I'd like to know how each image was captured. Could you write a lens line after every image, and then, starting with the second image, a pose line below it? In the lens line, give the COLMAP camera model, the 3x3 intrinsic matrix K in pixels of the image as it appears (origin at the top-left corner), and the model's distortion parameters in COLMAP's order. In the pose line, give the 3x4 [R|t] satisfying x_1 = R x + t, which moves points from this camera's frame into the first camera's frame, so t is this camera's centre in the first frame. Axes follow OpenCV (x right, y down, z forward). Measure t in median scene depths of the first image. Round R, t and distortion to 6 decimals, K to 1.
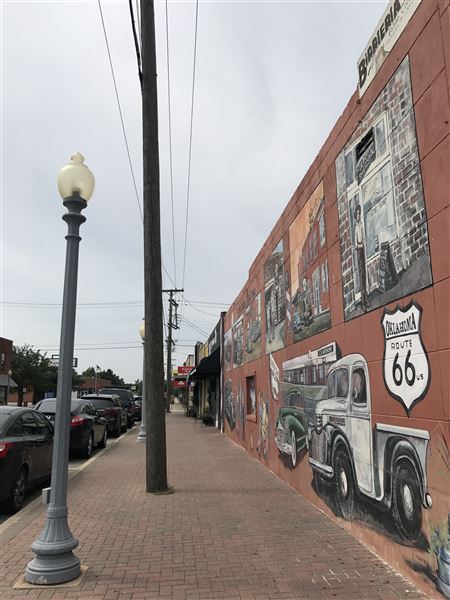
lens RADIAL K [[486.2, 0, 227.0], [0, 486.2, 297.4], [0, 0, 1]] dist [-0.002614, 0.001695]
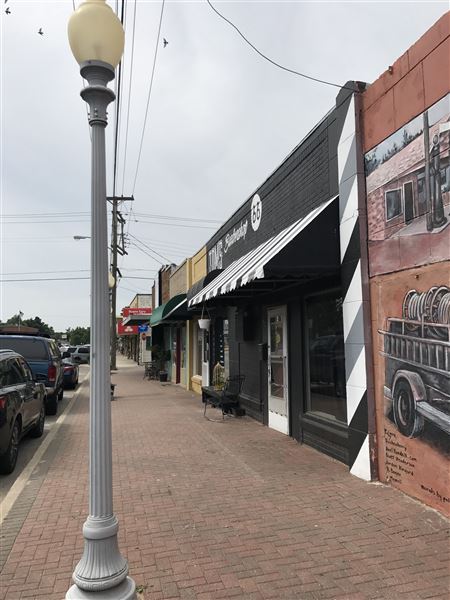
lens RADIAL K [[485.0, 0, 225.0], [0, 485.0, 300.0], [0, 0, 1]] dist [0.016116, -0.012577]
pose [[0.991399, 0.004073, 0.130811, -0.049497], [-0.018437, 0.993894, 0.108786, 0.052037], [-0.129569, -0.110262, 0.985421, 0.274257]]
